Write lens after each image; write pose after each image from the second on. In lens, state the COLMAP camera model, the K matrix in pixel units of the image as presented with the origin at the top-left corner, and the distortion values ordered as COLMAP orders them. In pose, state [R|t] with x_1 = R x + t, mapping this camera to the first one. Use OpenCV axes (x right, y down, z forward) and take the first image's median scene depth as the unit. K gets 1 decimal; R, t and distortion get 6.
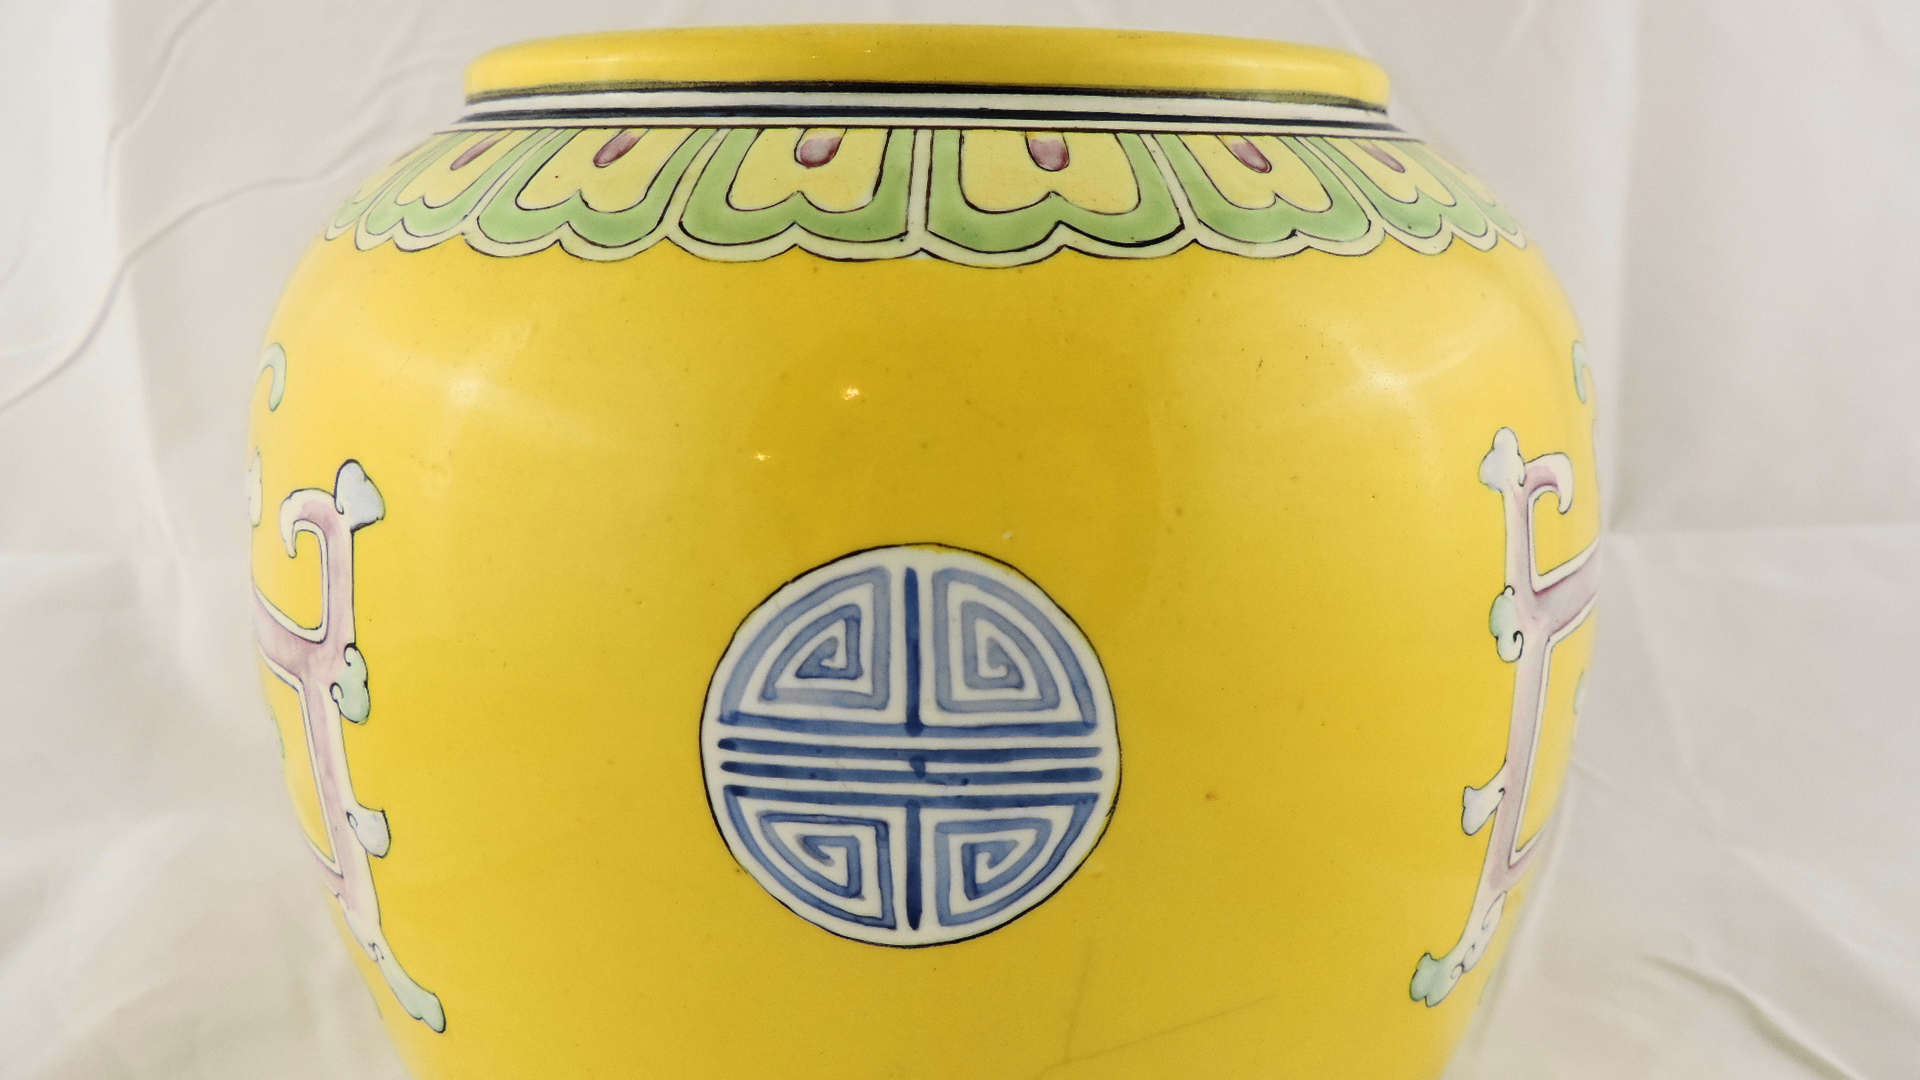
lens RADIAL K [[1347.8, 0, 960.0], [0, 1347.8, 540.0], [0, 0, 1]] dist [0.021715, -0.001095]
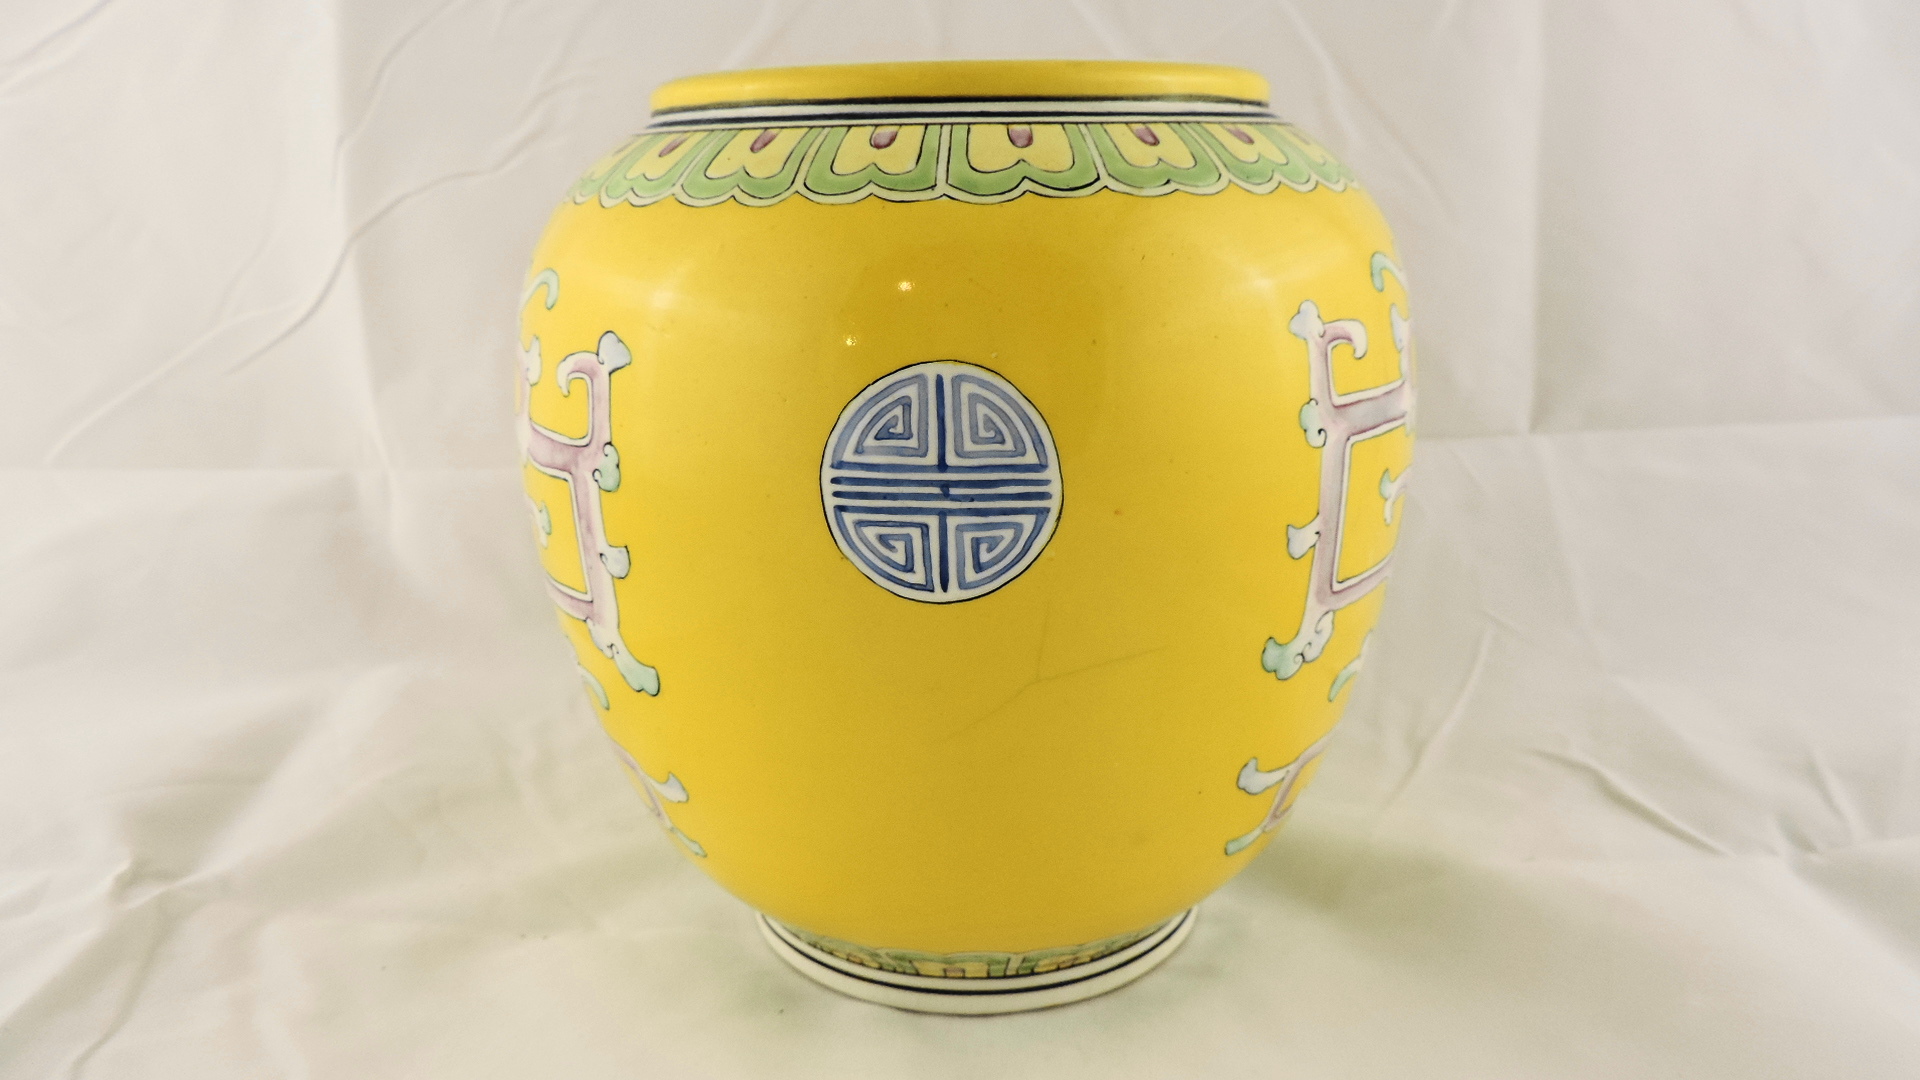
lens RADIAL K [[1403.4, 0, 960.0], [0, 1403.4, 540.0], [0, 0, 1]] dist [-0.020134, 0.003432]
pose [[0.998666, -0.010495, -0.050556, 0.073678], [0.010615, 0.999941, 0.002097, 0.212128], [0.050532, -0.002631, 0.998719, -0.752595]]
